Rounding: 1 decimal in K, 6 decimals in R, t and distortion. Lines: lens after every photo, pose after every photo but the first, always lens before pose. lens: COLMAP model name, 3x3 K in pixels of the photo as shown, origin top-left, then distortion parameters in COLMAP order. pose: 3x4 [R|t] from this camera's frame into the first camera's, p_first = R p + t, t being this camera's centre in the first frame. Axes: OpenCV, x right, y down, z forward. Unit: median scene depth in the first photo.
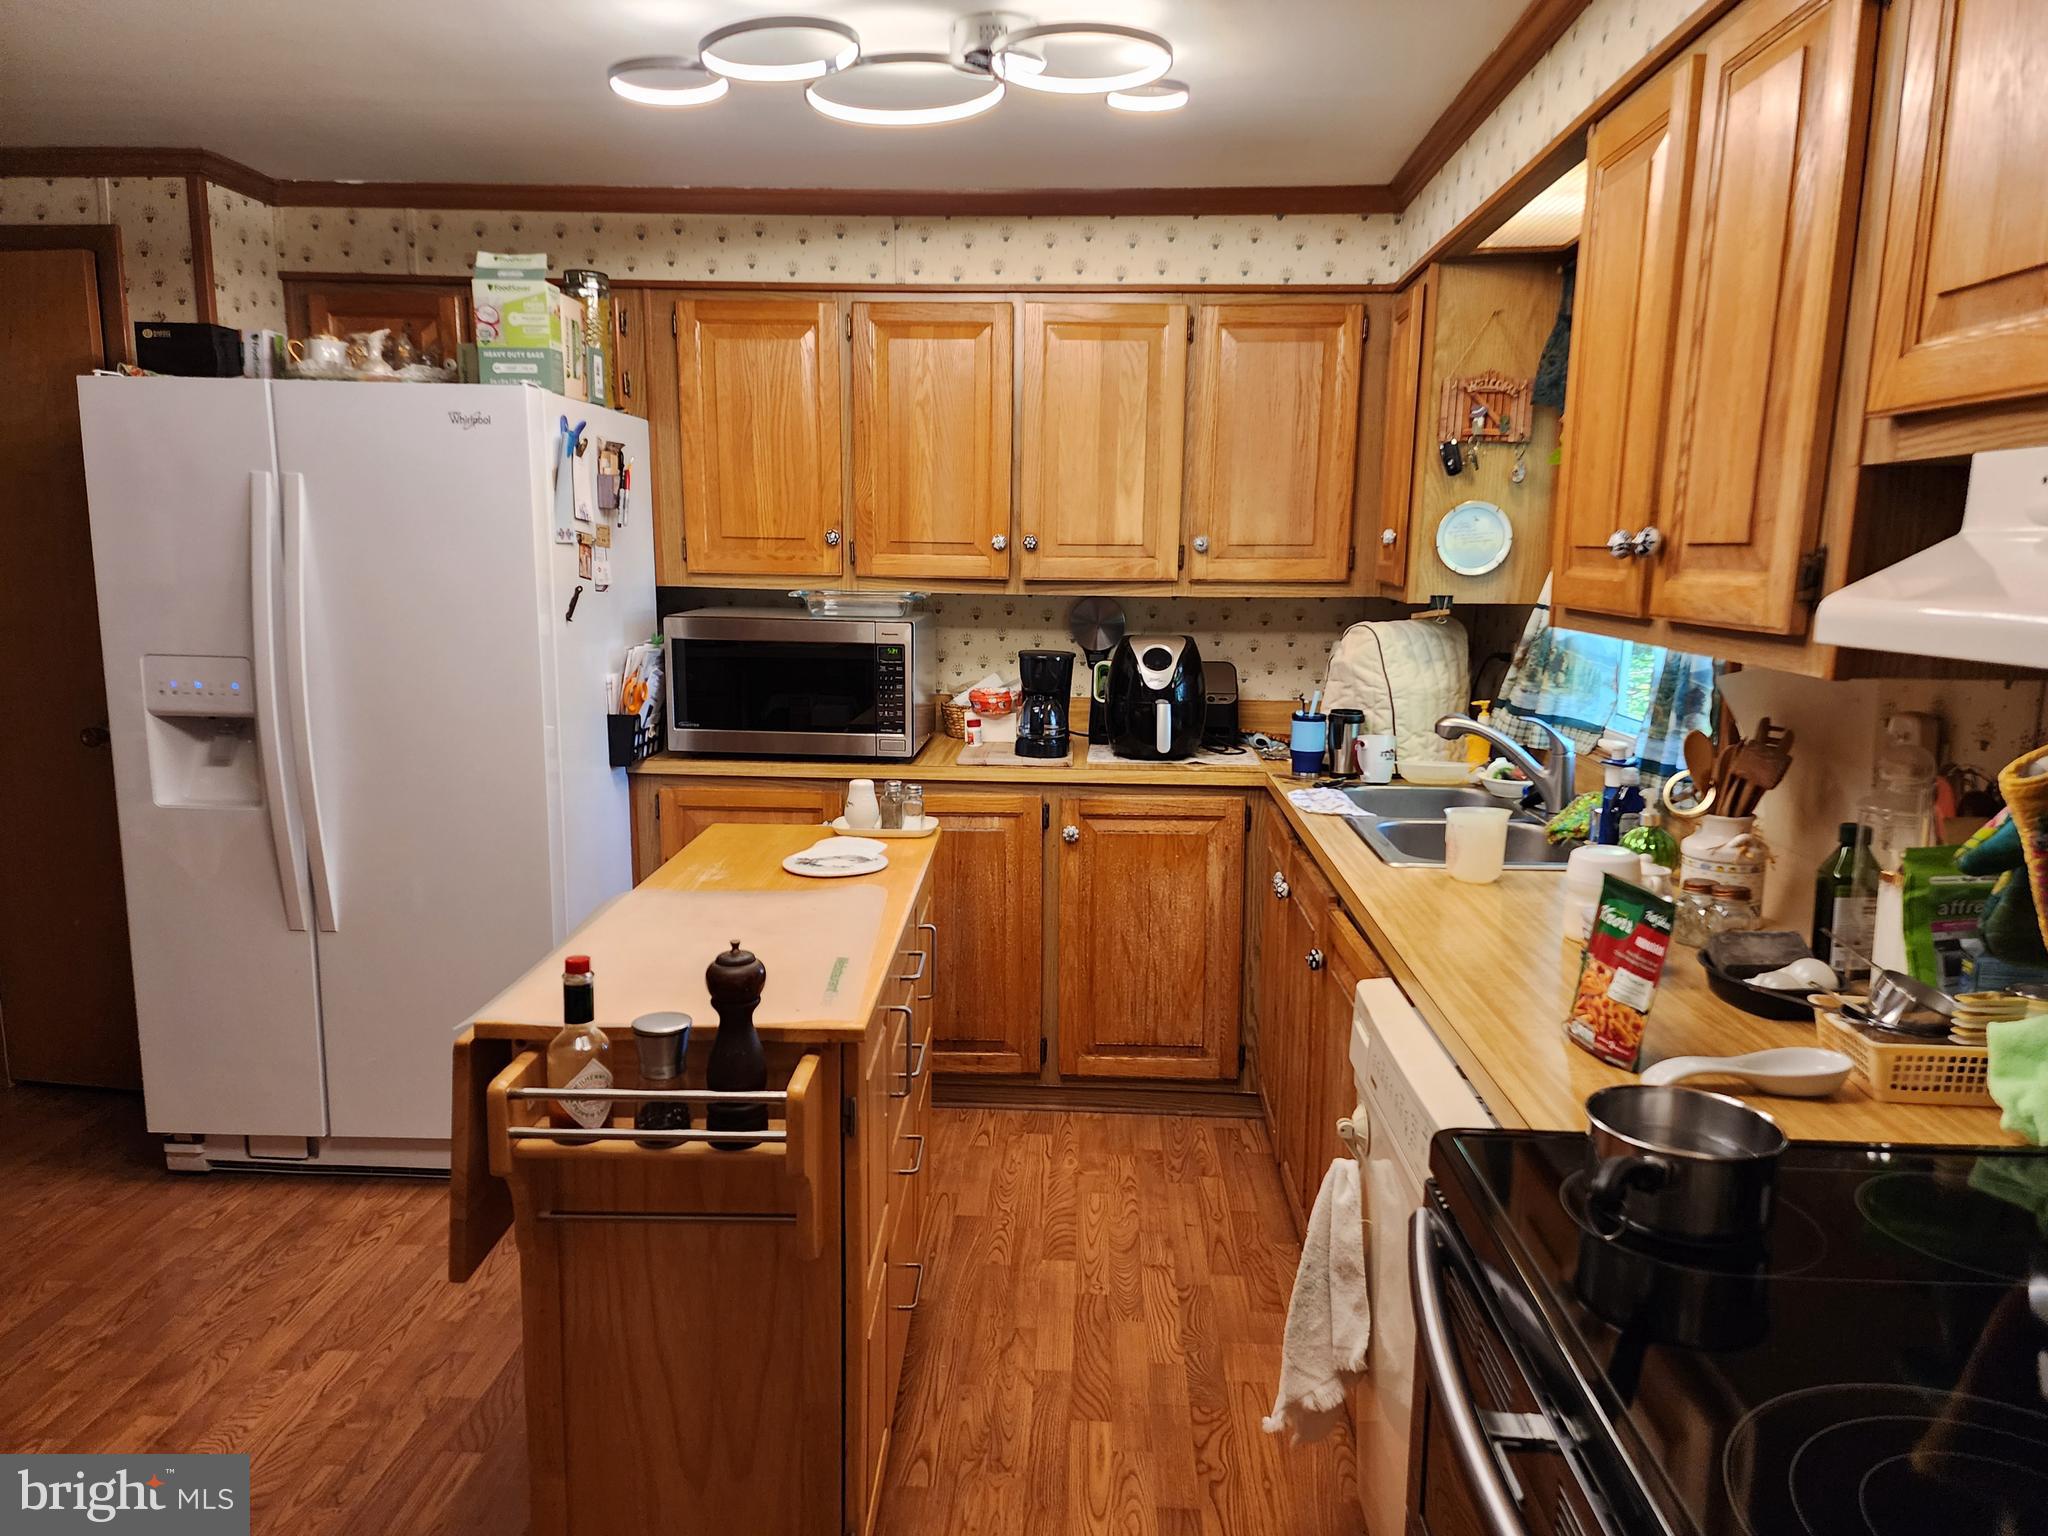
lens RADIAL K [[1384.2, 0, 1028.6], [0, 1384.2, 762.5], [0, 0, 1]] dist [0.095505, -0.085627]
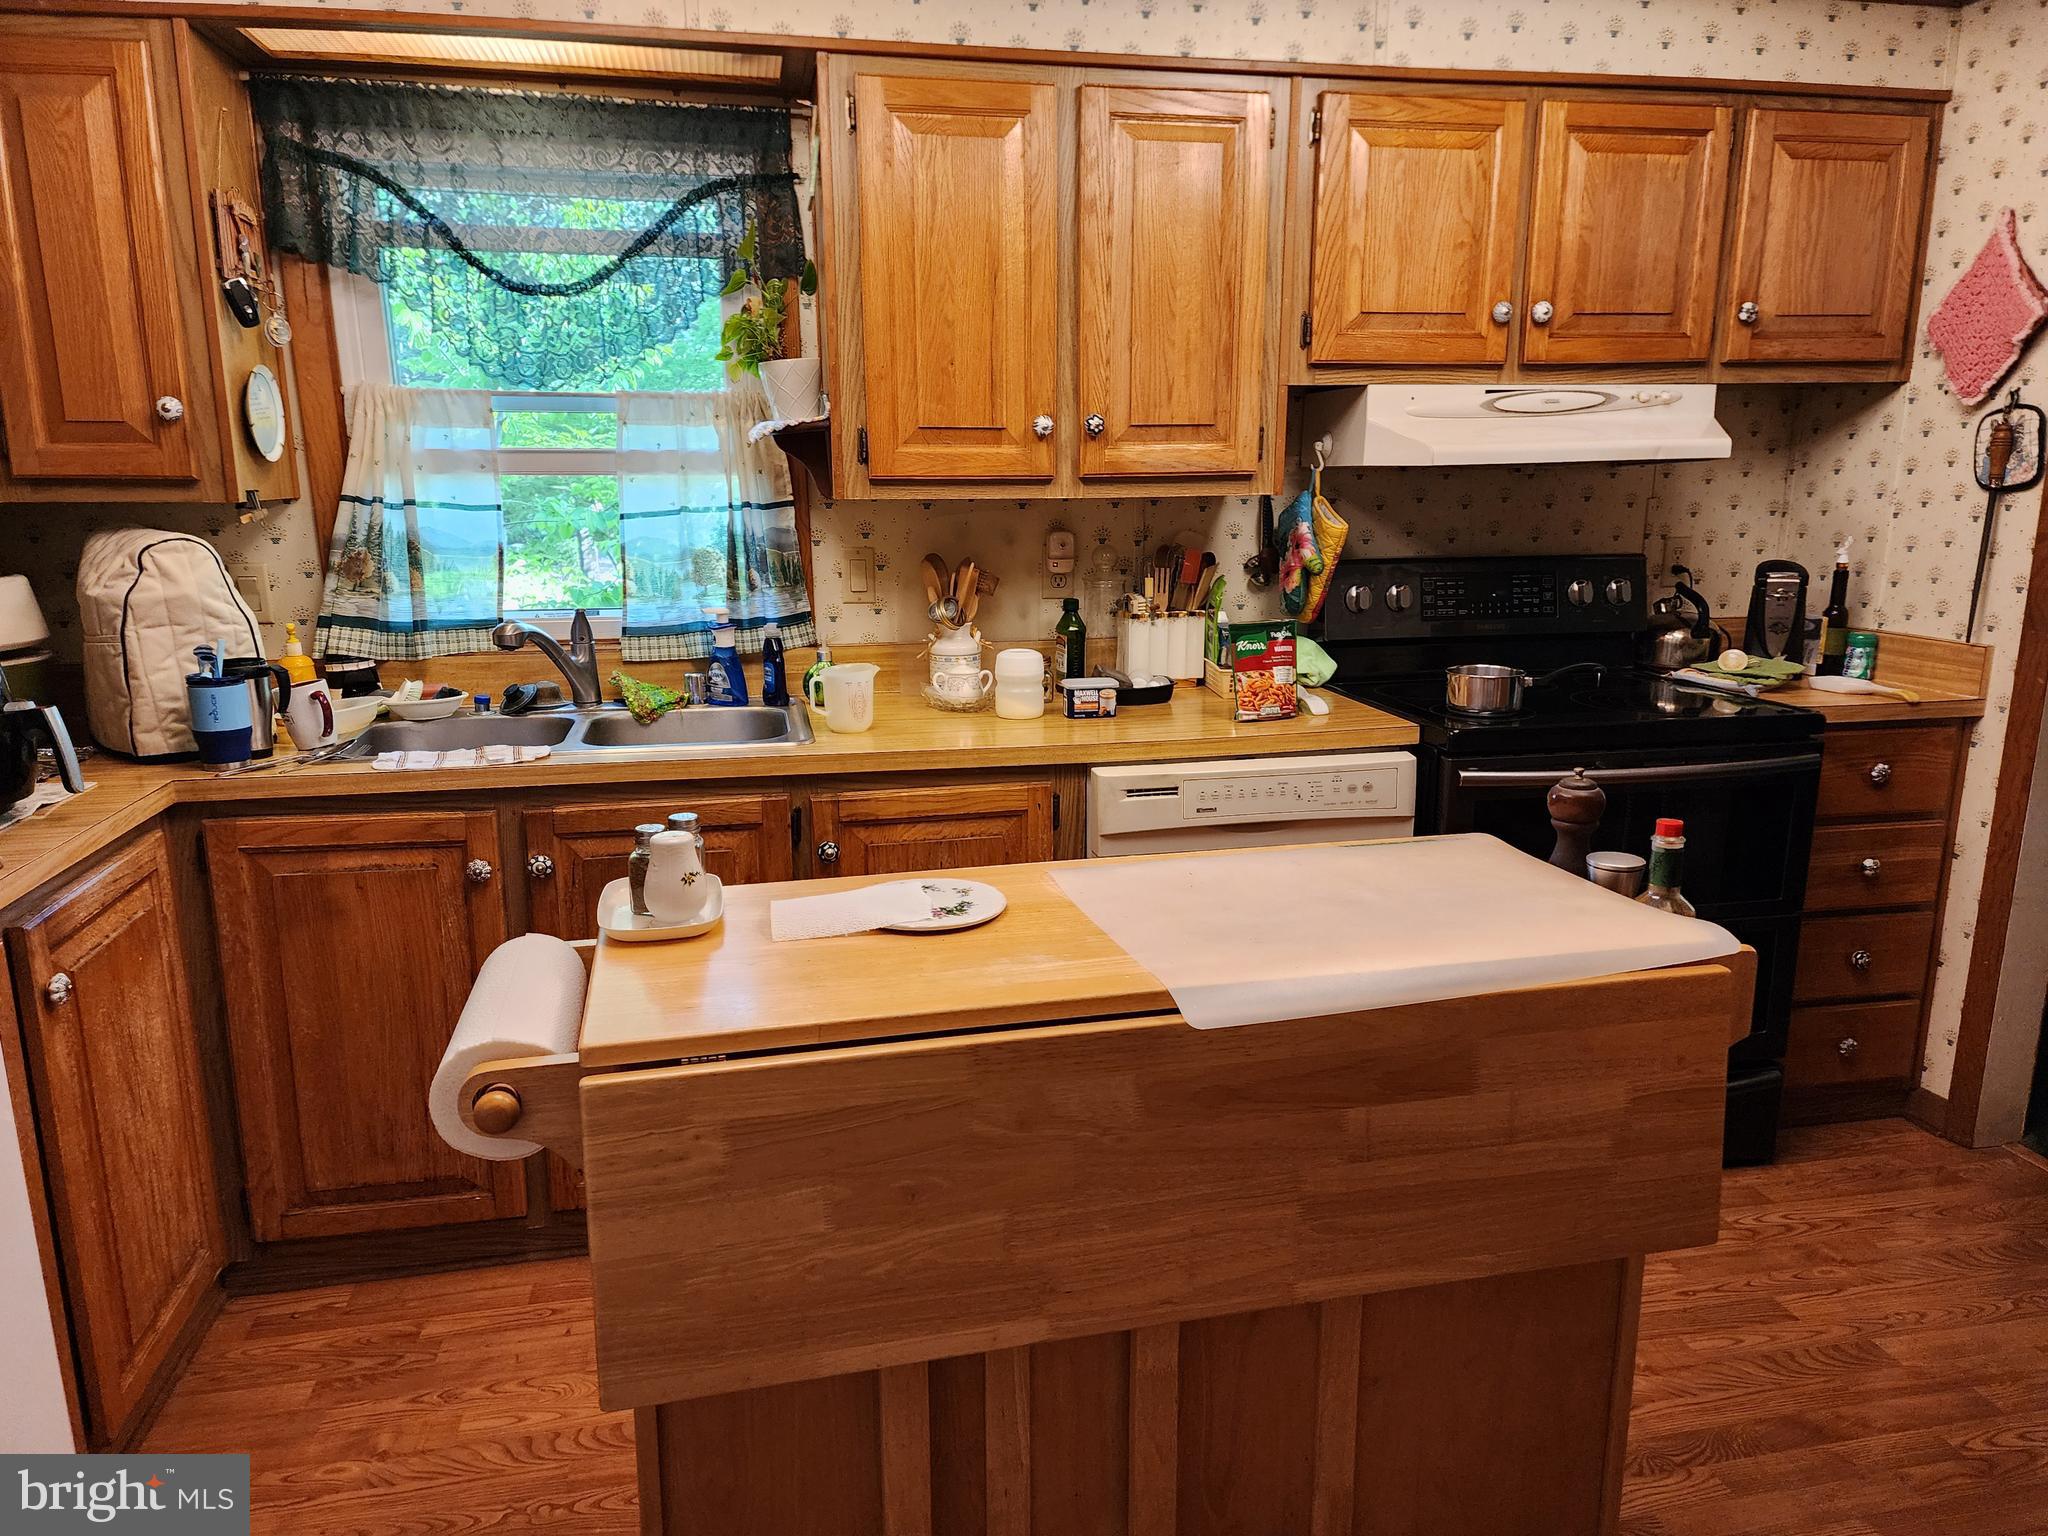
lens RADIAL K [[1400.4, 0, 1021.5], [0, 1400.4, 755.5], [0, 0, 1]] dist [0.097153, -0.093382]
pose [[-0.269281, -0.227075, 0.935909, -0.852846], [0.144334, 0.951314, 0.272340, -0.200976], [-0.952184, 0.208420, -0.223396, 1.227921]]
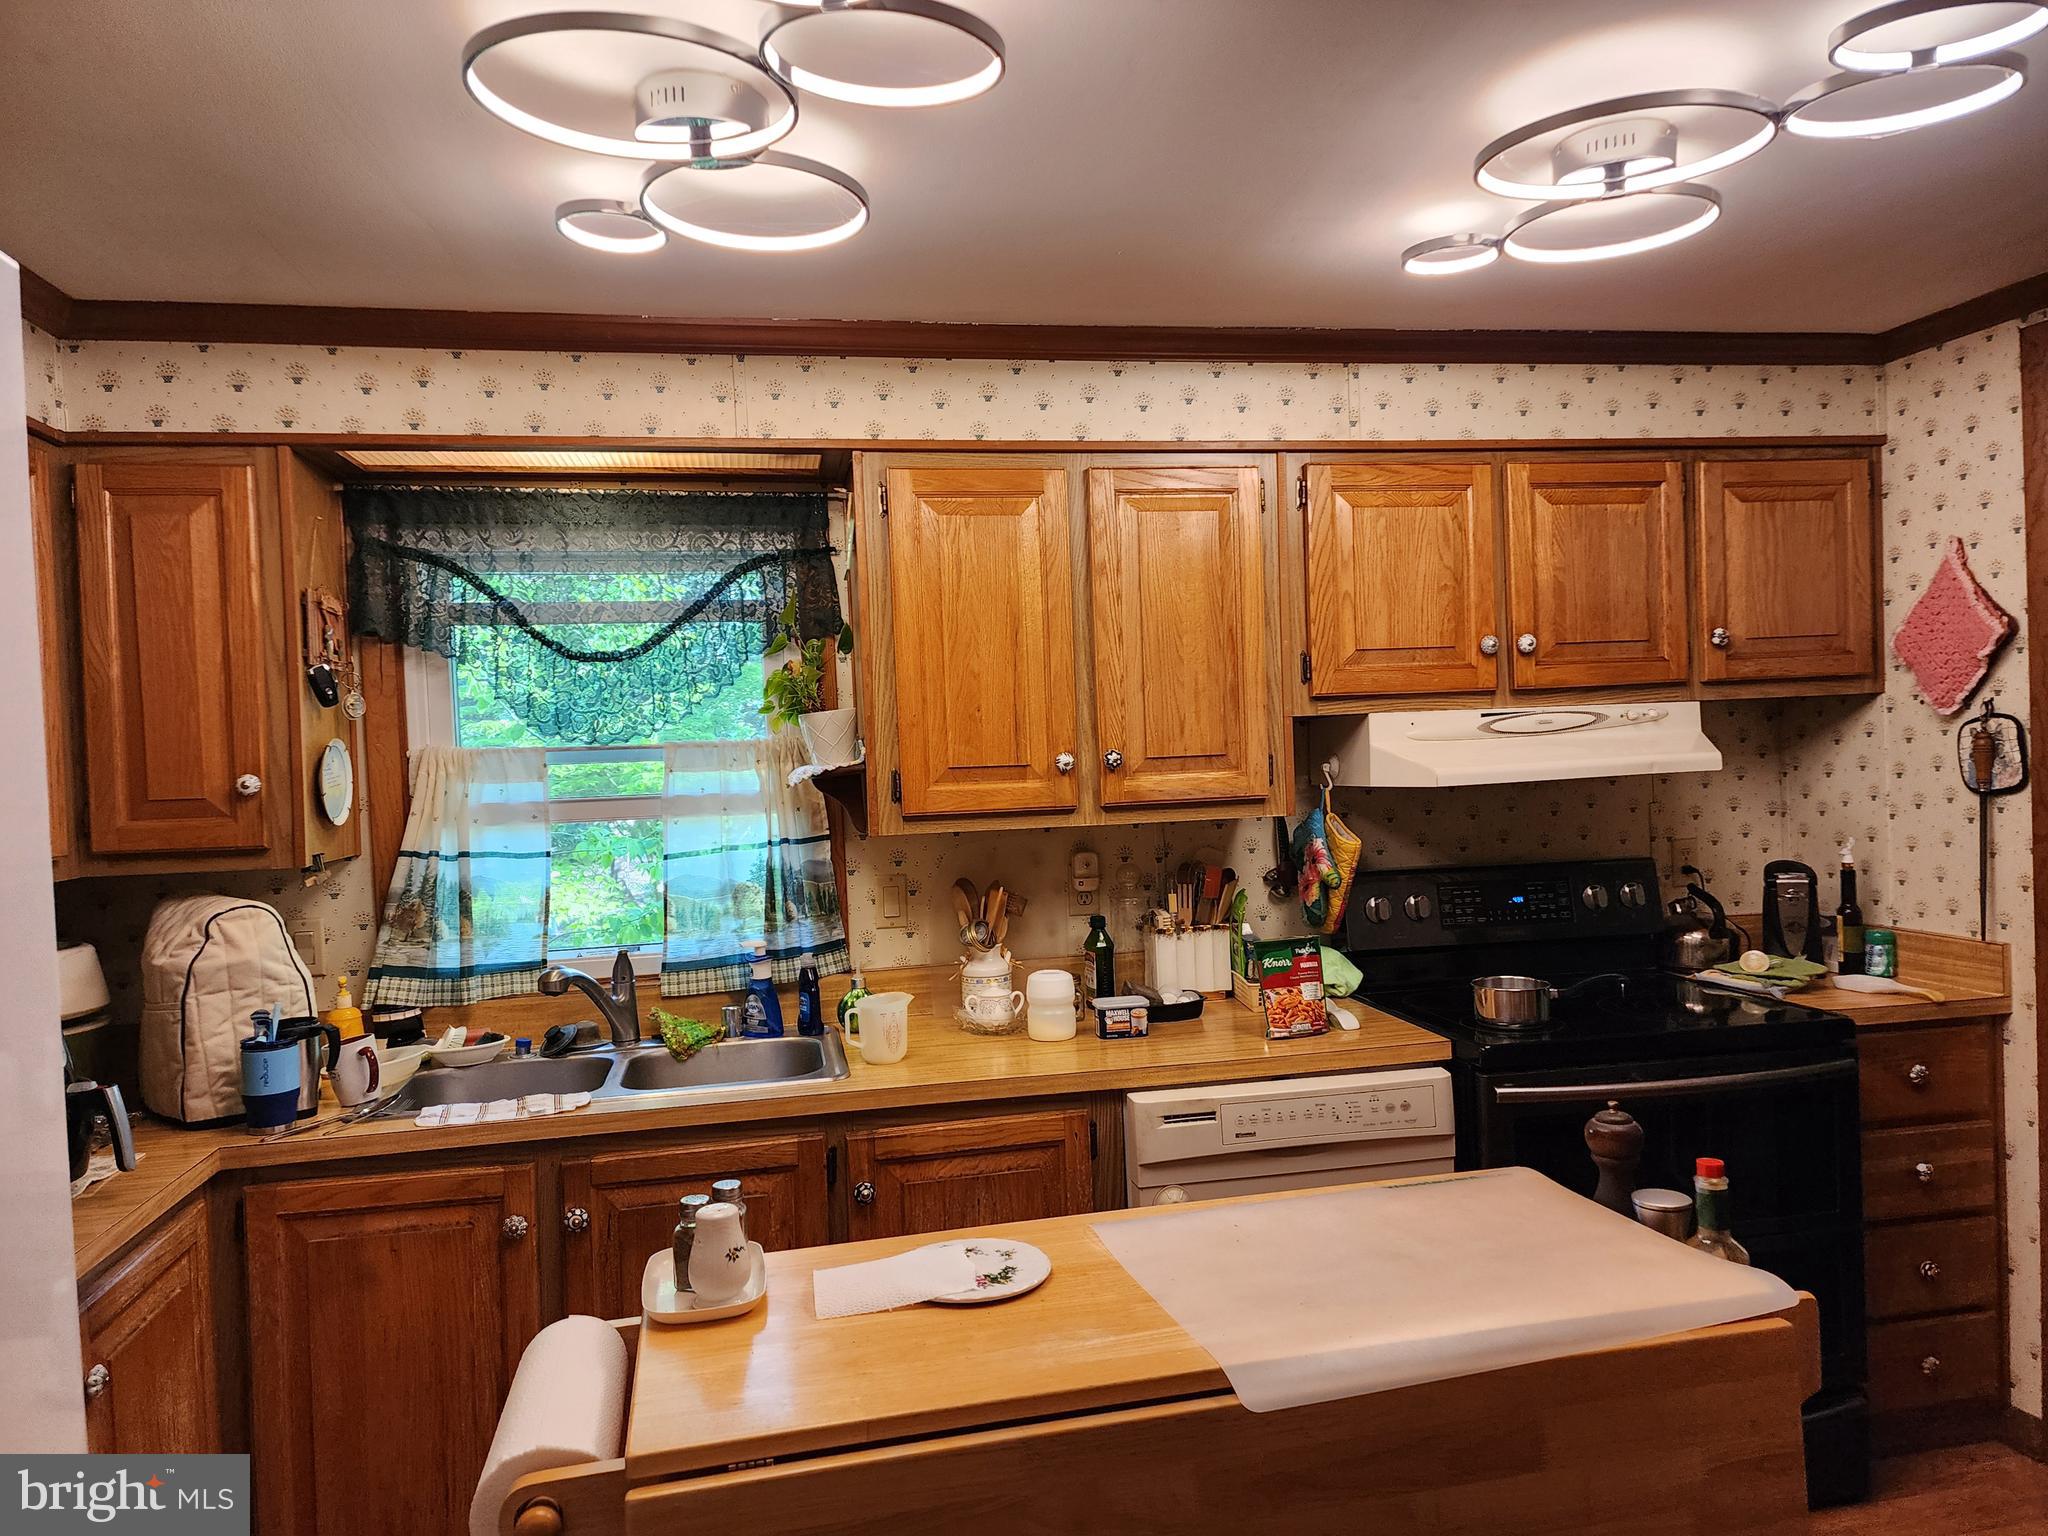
lens RADIAL K [[1384.2, 0, 1028.6], [0, 1384.2, 762.5], [0, 0, 1]] dist [0.095505, -0.085627]
pose [[-0.262278, -0.026683, 0.964623, -0.869617], [0.178687, 0.980988, 0.075720, -0.238734], [-0.948304, 0.192226, -0.252524, 1.231400]]
